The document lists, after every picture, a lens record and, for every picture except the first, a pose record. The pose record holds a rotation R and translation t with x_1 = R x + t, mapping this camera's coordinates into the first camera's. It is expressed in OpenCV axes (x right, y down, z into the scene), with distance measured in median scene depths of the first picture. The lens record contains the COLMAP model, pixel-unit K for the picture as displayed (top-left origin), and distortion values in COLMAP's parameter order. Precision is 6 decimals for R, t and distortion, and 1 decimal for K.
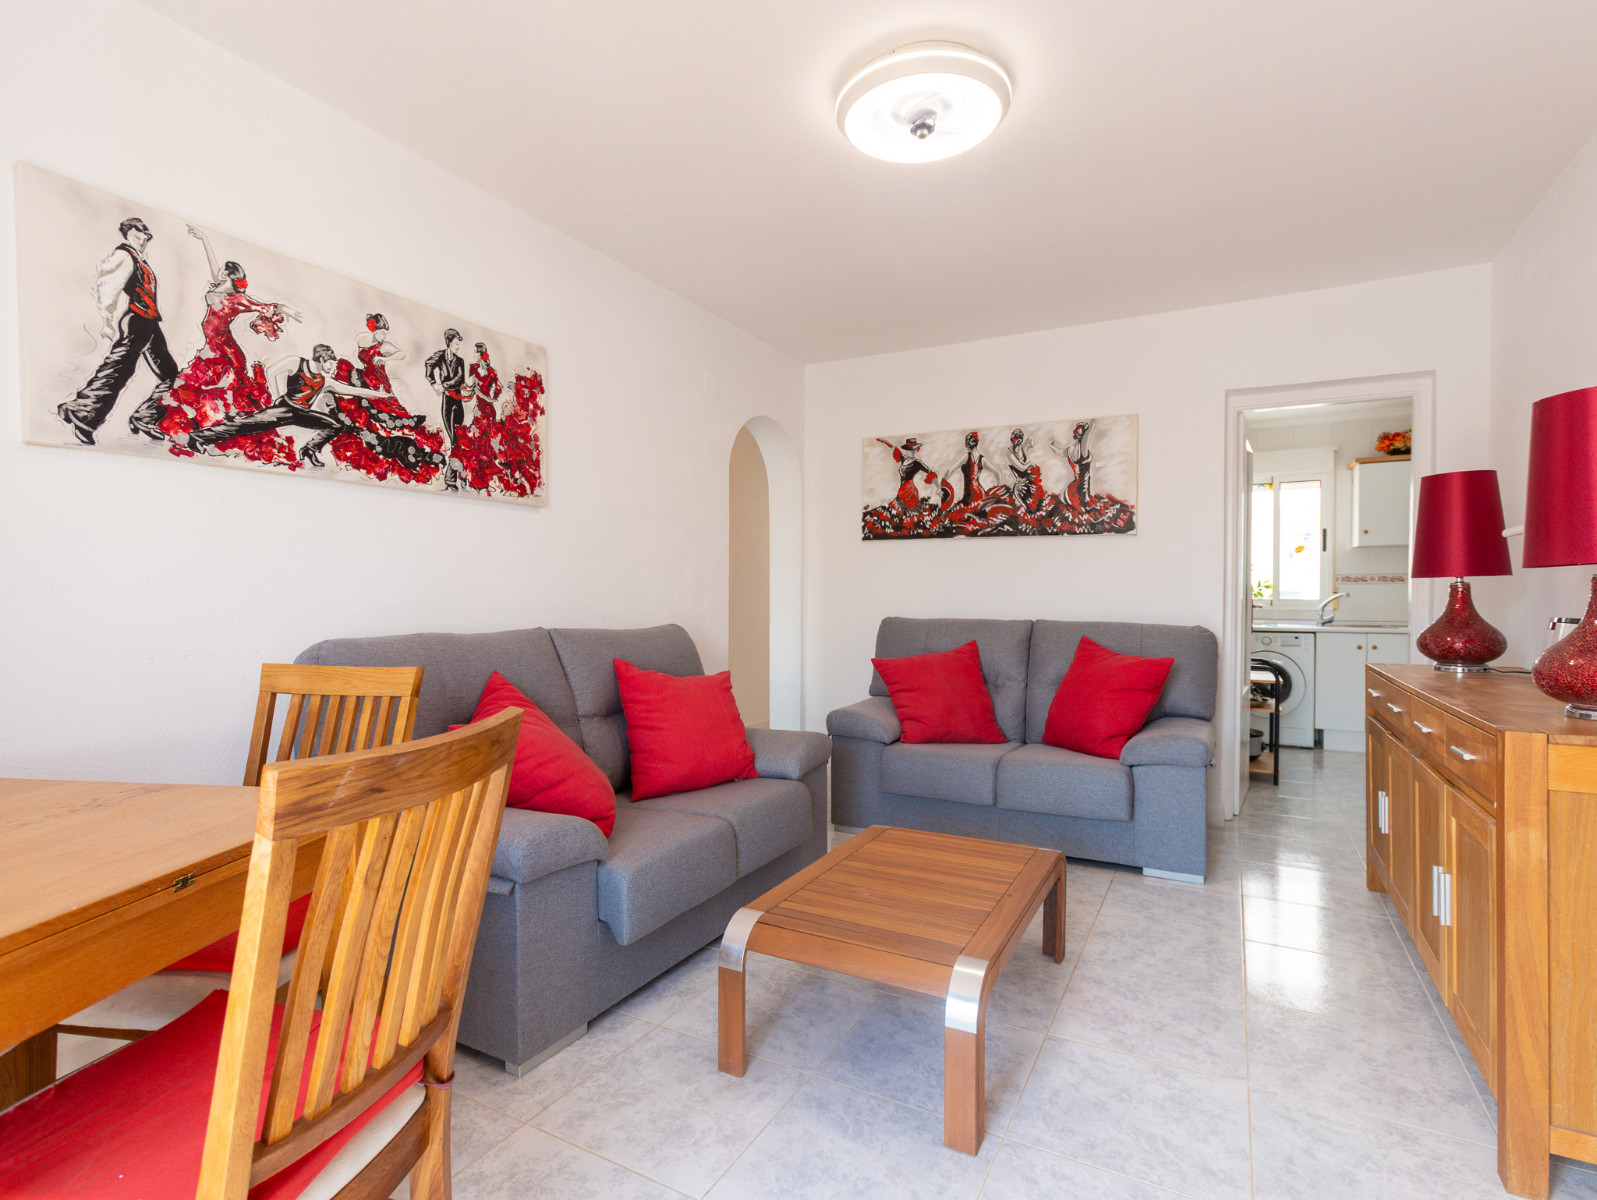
lens RADIAL K [[809.2, 0, 809.7], [0, 809.2, 596.6], [0, 0, 1]] dist [-0.016080, 0.008789]
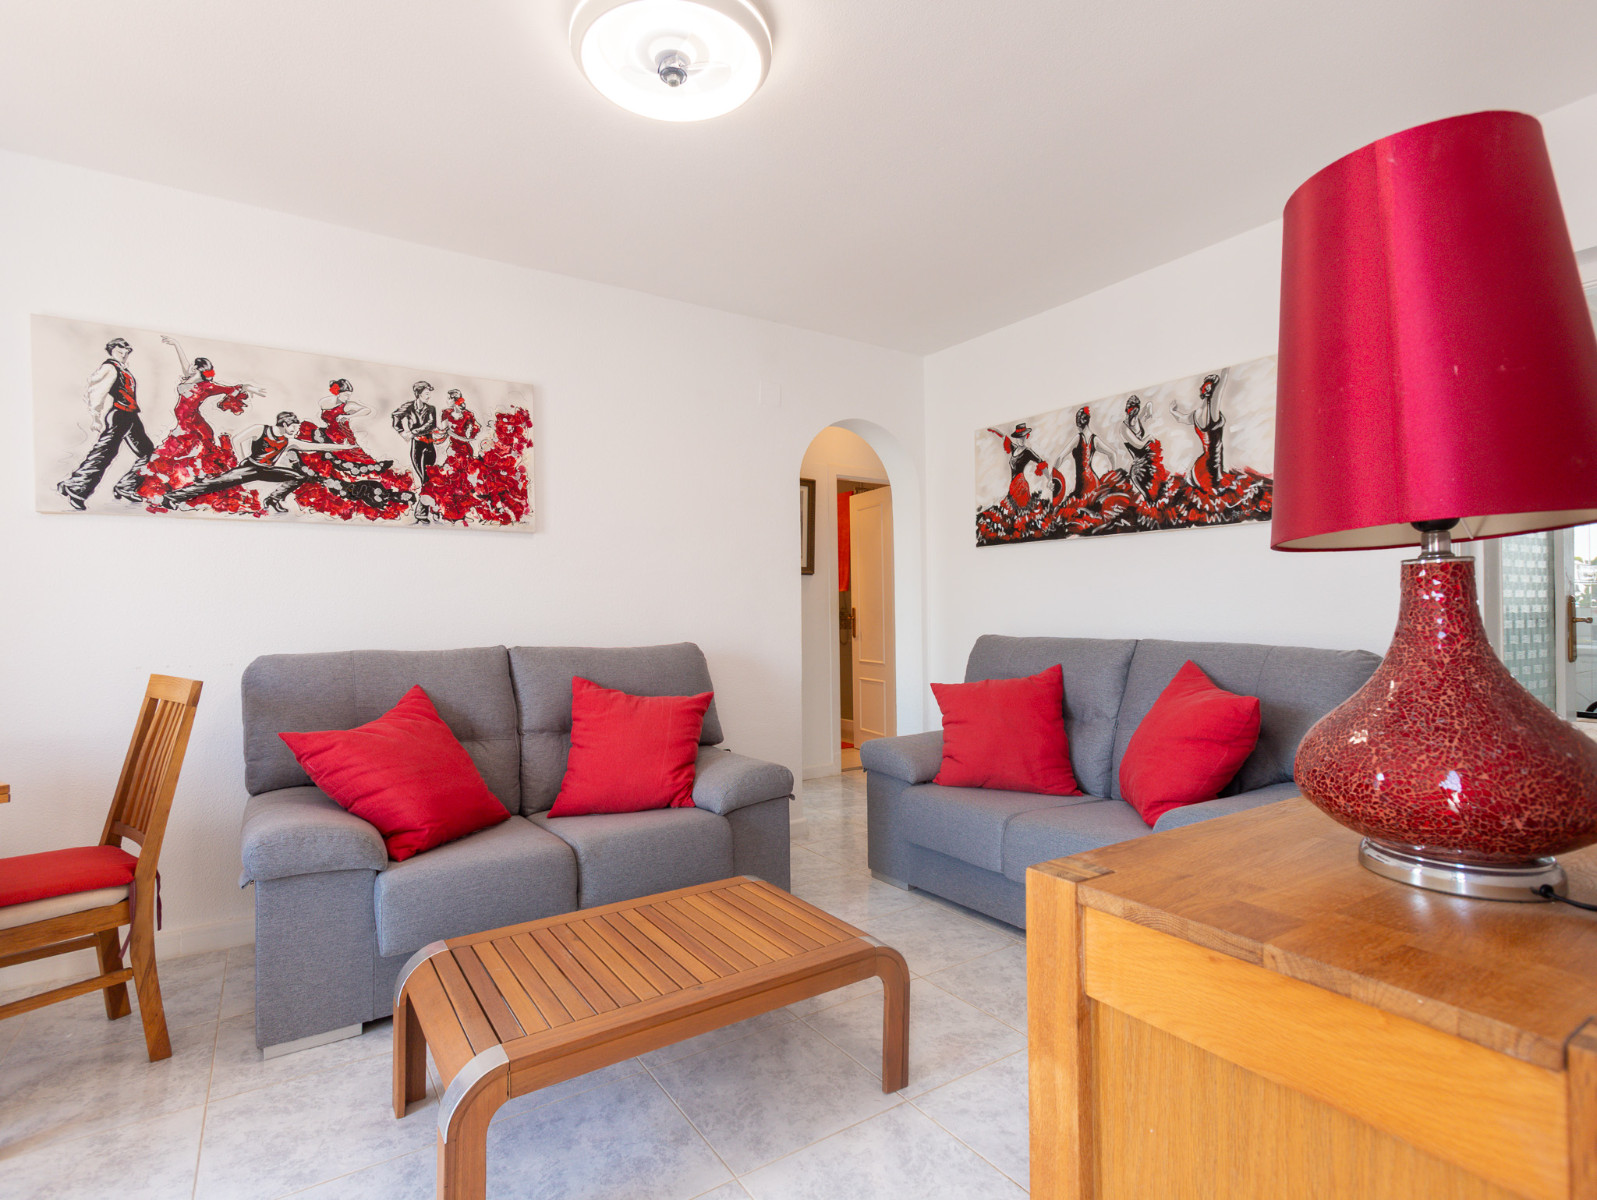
lens RADIAL K [[809.2, 0, 804.2], [0, 809.2, 596.1], [0, 0, 1]] dist [-0.016080, 0.008789]
pose [[0.879881, -0.020630, -0.474746, 0.536470], [0.011749, 0.999696, -0.021666, 0.000296], [0.475048, 0.013485, 0.879856, 0.250928]]
